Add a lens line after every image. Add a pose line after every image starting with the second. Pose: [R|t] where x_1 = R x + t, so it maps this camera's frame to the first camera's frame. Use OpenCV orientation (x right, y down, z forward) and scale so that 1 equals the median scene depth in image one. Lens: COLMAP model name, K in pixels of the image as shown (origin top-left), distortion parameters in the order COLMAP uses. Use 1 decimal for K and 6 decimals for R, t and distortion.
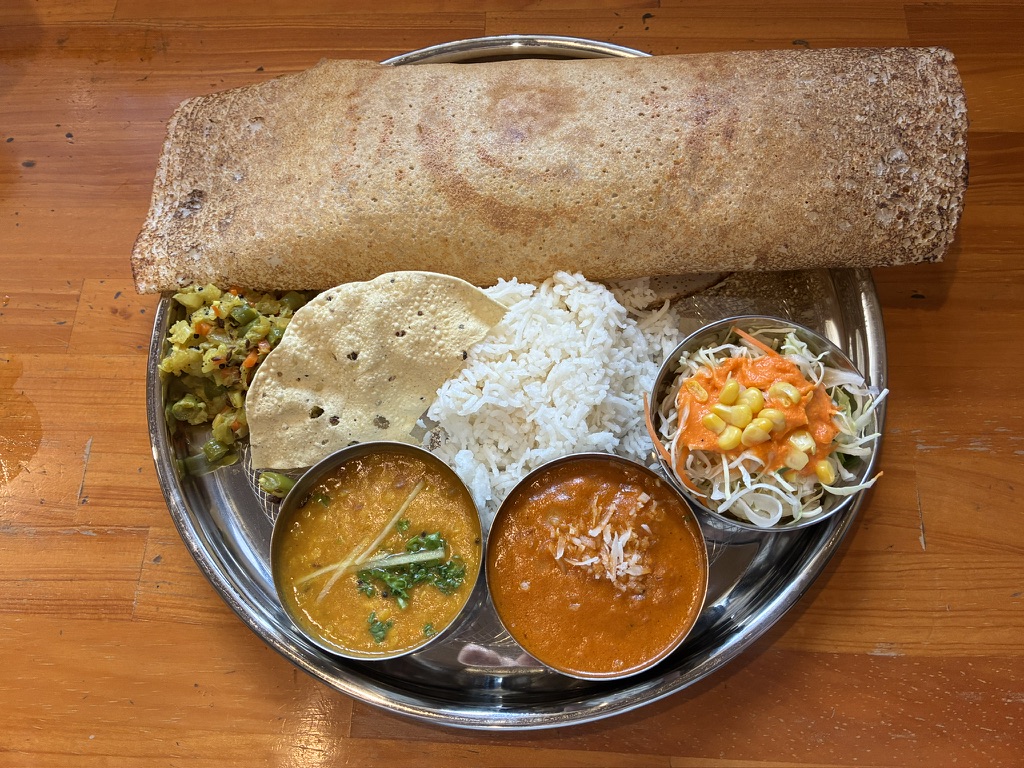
lens RADIAL K [[781.9, 0, 495.4], [0, 781.9, 358.5], [0, 0, 1]] dist [0.036873, -0.057374]
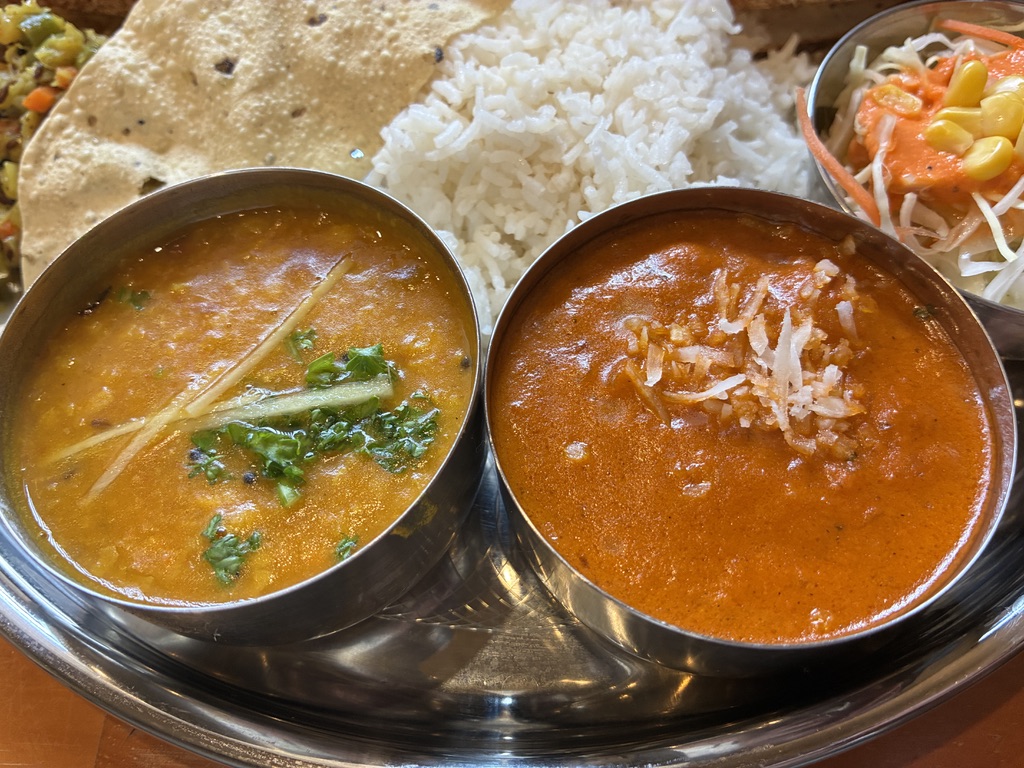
lens RADIAL K [[781.9, 0, 498.7], [0, 781.9, 367.9], [0, 0, 1]] dist [0.036873, -0.057374]
pose [[0.999396, -0.000511, 0.034753, -0.018709], [0.006277, 0.986102, -0.166020, 0.289928], [-0.034186, 0.166137, 0.985510, 0.520620]]
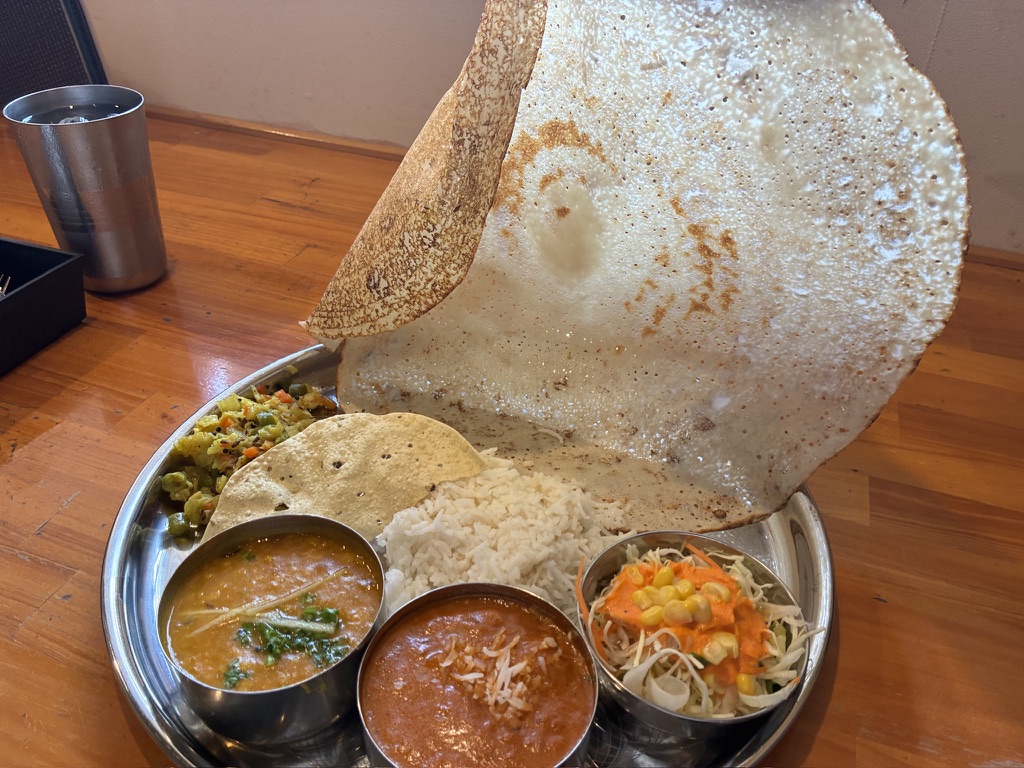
lens RADIAL K [[781.9, 0, 512.0], [0, 781.9, 385.4], [0, 0, 1]] dist [0.036873, -0.057374]
pose [[0.949014, 0.268619, -0.164974, 0.203639], [-0.314873, 0.782694, -0.536884, 0.429721], [-0.015093, 0.561456, 0.827369, 0.030752]]
